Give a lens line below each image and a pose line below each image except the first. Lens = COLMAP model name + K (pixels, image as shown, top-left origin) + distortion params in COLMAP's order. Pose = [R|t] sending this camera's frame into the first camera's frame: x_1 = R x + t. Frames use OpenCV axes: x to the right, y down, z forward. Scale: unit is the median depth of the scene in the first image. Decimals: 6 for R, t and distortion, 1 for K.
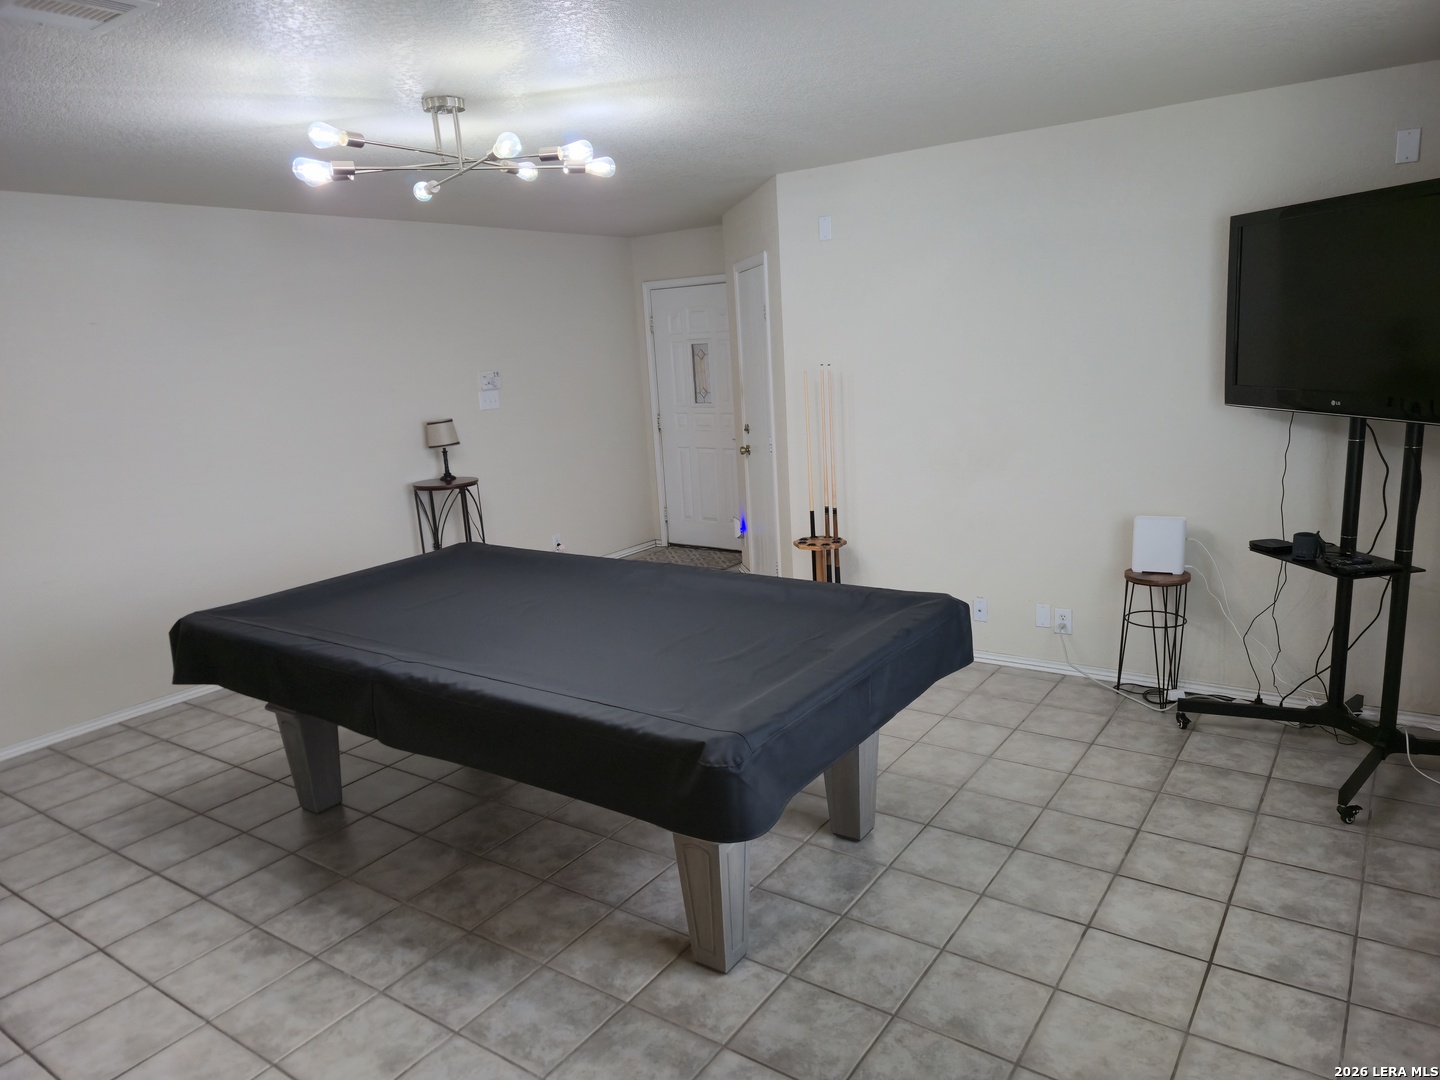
lens RADIAL K [[973.4, 0, 698.4], [0, 973.4, 538.3], [0, 0, 1]] dist [0.027263, -0.002517]
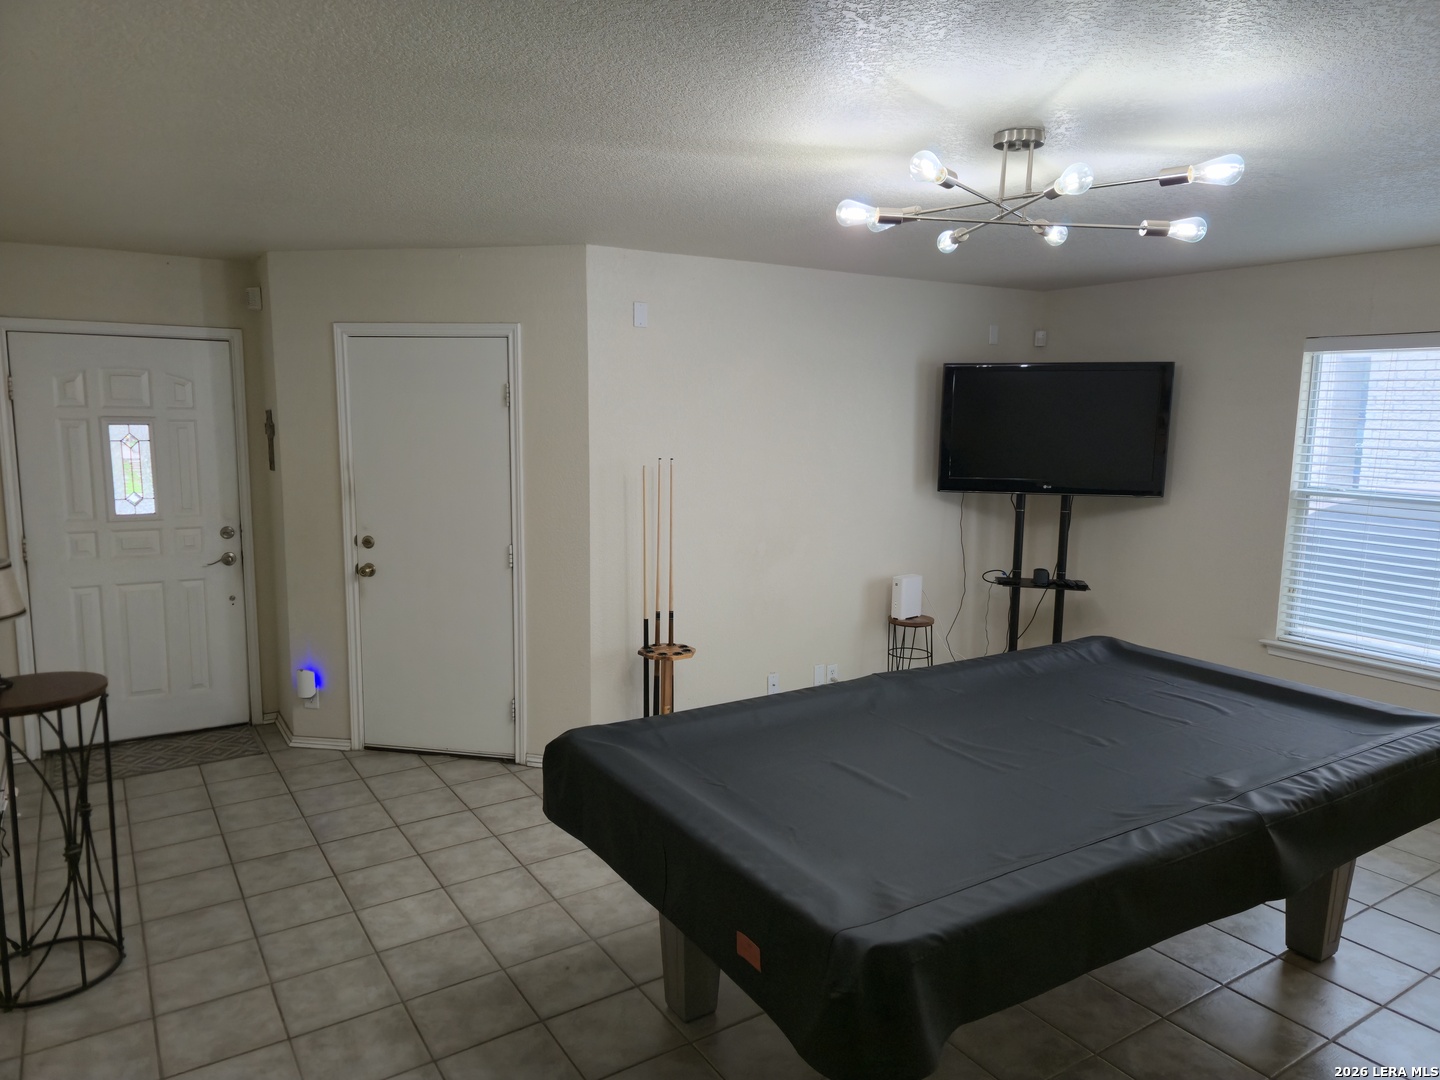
lens RADIAL K [[973.4, 0, 698.4], [0, 973.4, 538.3], [0, 0, 1]] dist [0.027263, -0.002517]
pose [[0.373234, -0.064715, 0.925478, -0.724391], [0.157897, 0.987441, 0.005369, -0.103576], [-0.914202, 0.144126, 0.378764, 0.629166]]
